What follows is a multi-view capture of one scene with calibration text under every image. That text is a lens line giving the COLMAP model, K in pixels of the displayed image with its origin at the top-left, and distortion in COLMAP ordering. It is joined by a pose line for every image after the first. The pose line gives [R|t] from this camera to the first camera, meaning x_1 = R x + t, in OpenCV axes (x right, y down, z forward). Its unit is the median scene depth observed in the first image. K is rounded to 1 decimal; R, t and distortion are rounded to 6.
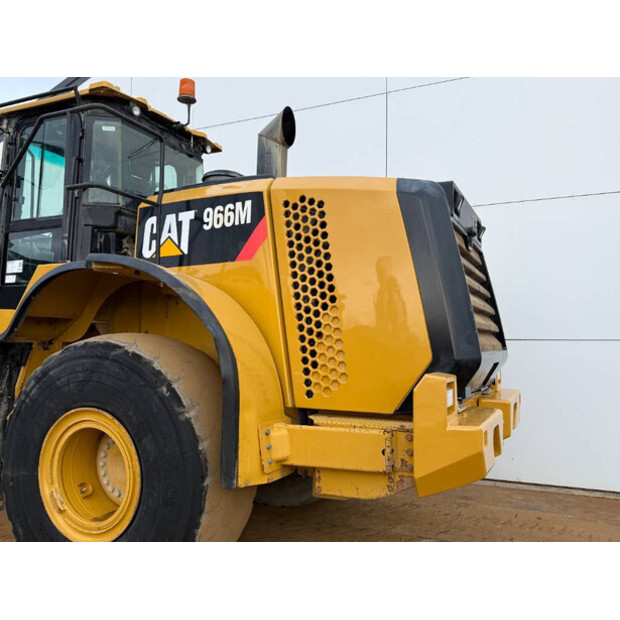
lens RADIAL K [[551.2, 0, 315.9], [0, 551.2, 306.5], [0, 0, 1]] dist [0.101632, -0.006806]
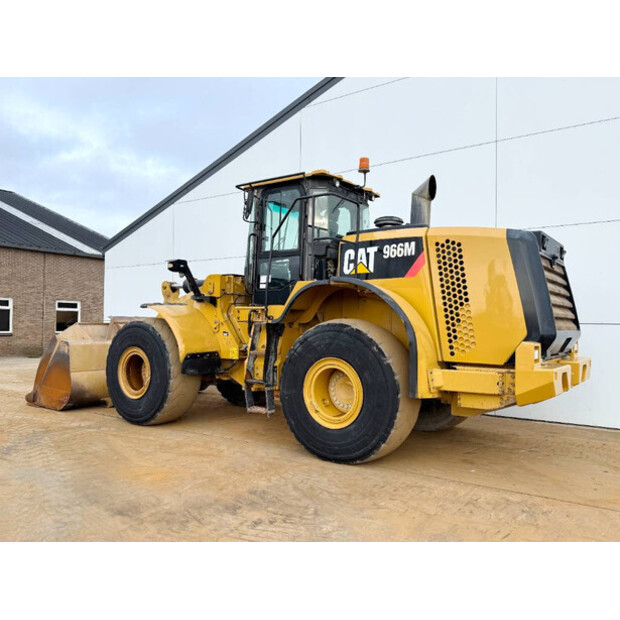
lens RADIAL K [[525.0, 0, 309.0], [0, 525.0, 312.9], [0, 0, 1]] dist [0.138566, -0.247684]
pose [[0.980581, 0.002444, -0.196097, -0.121736], [0.005239, 0.999239, 0.038650, -0.037898], [0.196043, -0.038927, 0.979822, -0.704626]]
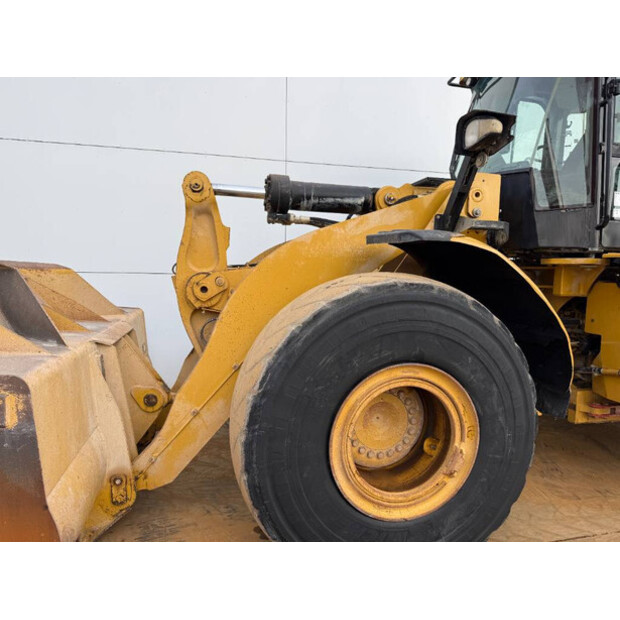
lens RADIAL K [[429.3, 0, 308.2], [0, 429.3, 314.8], [0, 0, 1]] dist [0.110813, -0.168243]
pose [[0.781345, -0.046799, 0.622342, -1.746959], [-0.049993, 0.989287, 0.137157, 0.048633], [-0.622093, -0.138280, 0.770635, 0.982009]]
